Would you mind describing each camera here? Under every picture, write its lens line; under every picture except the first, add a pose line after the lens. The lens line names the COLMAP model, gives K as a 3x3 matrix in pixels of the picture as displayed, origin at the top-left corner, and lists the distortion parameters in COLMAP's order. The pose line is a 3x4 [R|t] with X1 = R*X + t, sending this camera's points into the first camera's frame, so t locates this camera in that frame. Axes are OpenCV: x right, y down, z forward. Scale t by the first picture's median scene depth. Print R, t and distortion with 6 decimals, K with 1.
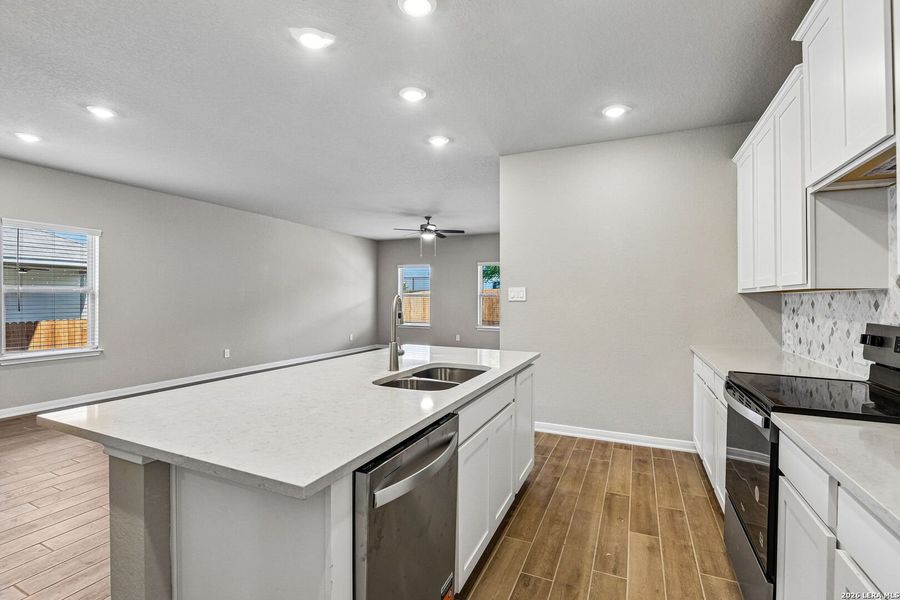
lens RADIAL K [[414.1, 0, 444.6], [0, 414.1, 300.4], [0, 0, 1]] dist [-0.012419, -0.002383]
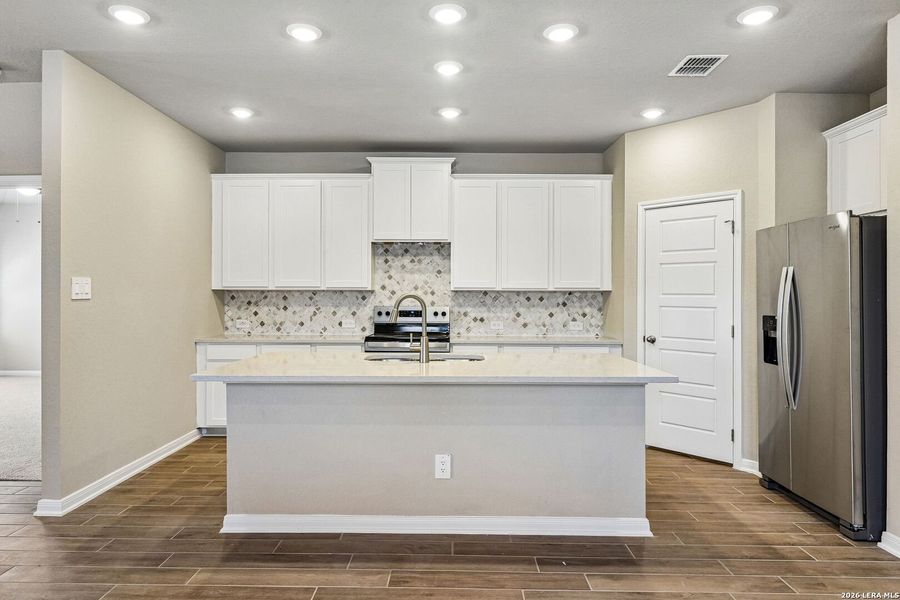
lens RADIAL K [[546.0, 0, 458.0], [0, 546.0, 298.2], [0, 0, 1]] dist [0.005669, -0.001943]
pose [[-0.424027, -0.012757, 0.905560, -1.040489], [-0.001231, 0.999908, 0.013510, -0.015602], [-0.905649, 0.004614, -0.424003, 1.075729]]
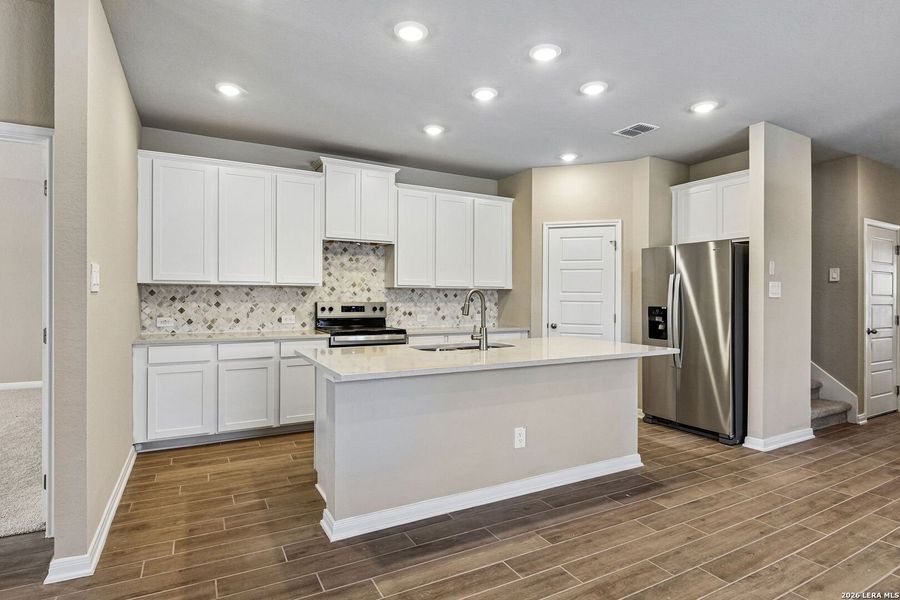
lens RADIAL K [[457.9, 0, 451.1], [0, 457.9, 302.7], [0, 0, 1]] dist [-0.004631, -0.004643]
pose [[-0.806483, -0.021646, 0.590861, -0.604129], [-0.009878, 0.999683, 0.023141, -0.003424], [-0.591175, 0.012826, -0.806441, 1.522240]]
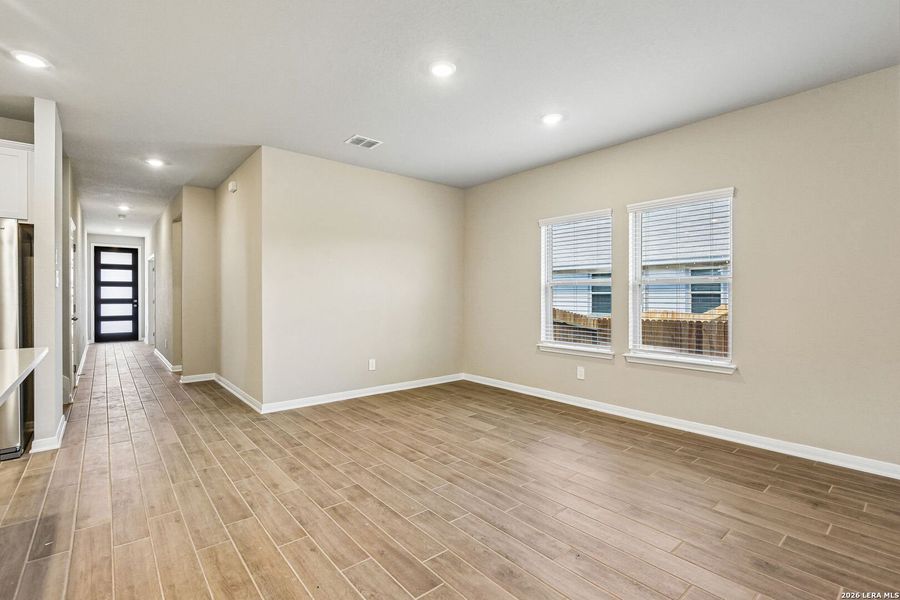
lens RADIAL K [[414.1, 0, 447.1], [0, 414.1, 292.6], [0, 0, 1]] dist [-0.012419, -0.002383]
pose [[-0.432067, -0.013077, -0.901747, -0.056296], [-0.011008, 0.999897, -0.009226, 0.017013], [0.901774, 0.005941, -0.432167, 1.390582]]
